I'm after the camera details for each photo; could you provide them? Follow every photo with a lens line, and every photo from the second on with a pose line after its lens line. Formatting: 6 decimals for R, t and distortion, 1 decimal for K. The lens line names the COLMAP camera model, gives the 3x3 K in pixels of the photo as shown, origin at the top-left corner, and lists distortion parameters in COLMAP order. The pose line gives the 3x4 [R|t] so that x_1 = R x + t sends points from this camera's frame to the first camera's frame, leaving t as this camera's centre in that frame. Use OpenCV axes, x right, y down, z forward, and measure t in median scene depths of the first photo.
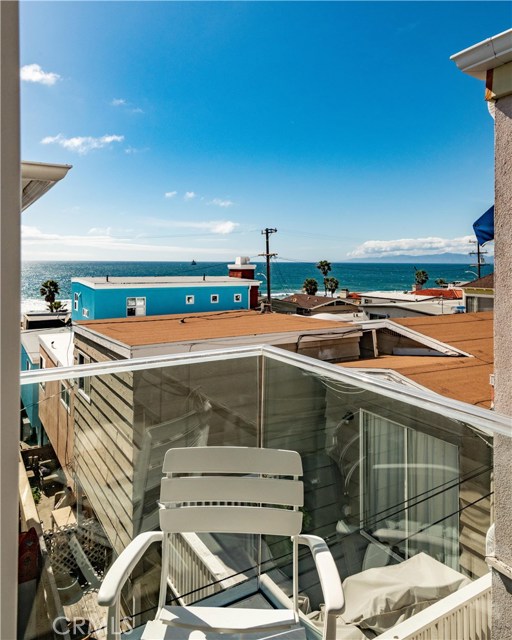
lens RADIAL K [[477.2, 0, 254.6], [0, 477.2, 260.1], [0, 0, 1]] dist [0.051314, 0.002962]
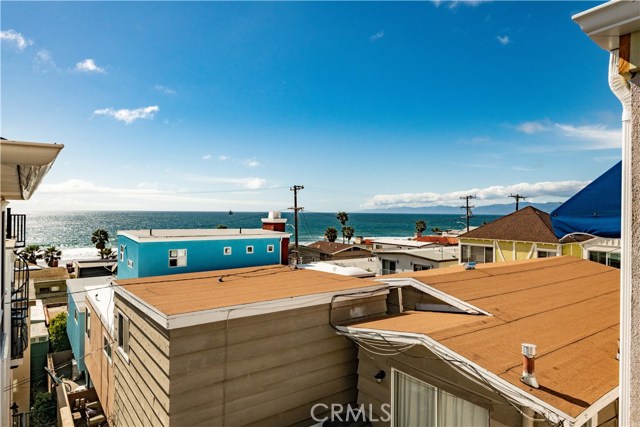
lens RADIAL K [[403.0, 0, 319.1], [0, 403.0, 212.4], [0, 0, 1]] dist [0.009465, -0.002999]
pose [[0.996018, 0.005419, 0.088985, -0.009388], [-0.005858, 0.999972, 0.004671, -0.017272], [-0.088957, -0.005174, 0.996022, 0.063668]]
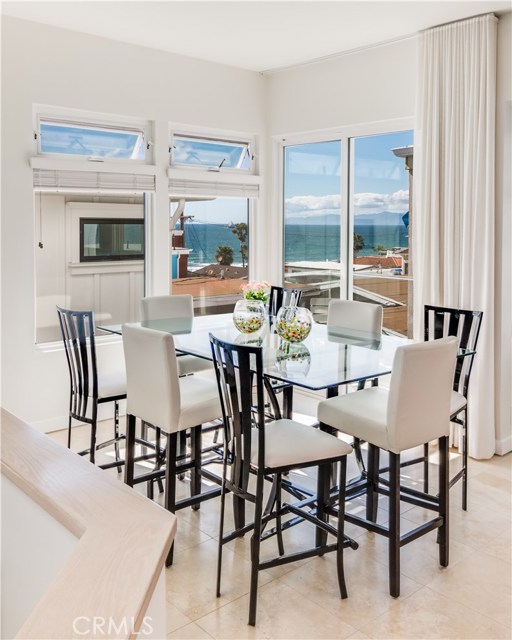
lens RADIAL K [[625.0, 0, 256.9], [0, 625.0, 318.2], [0, 0, 1]] dist [-0.019518, 0.000000]
pose [[0.984112, -0.027666, 0.175378, -0.118920], [0.000373, 0.988105, 0.153779, -0.012725], [-0.177547, -0.151270, 0.972417, -0.283748]]
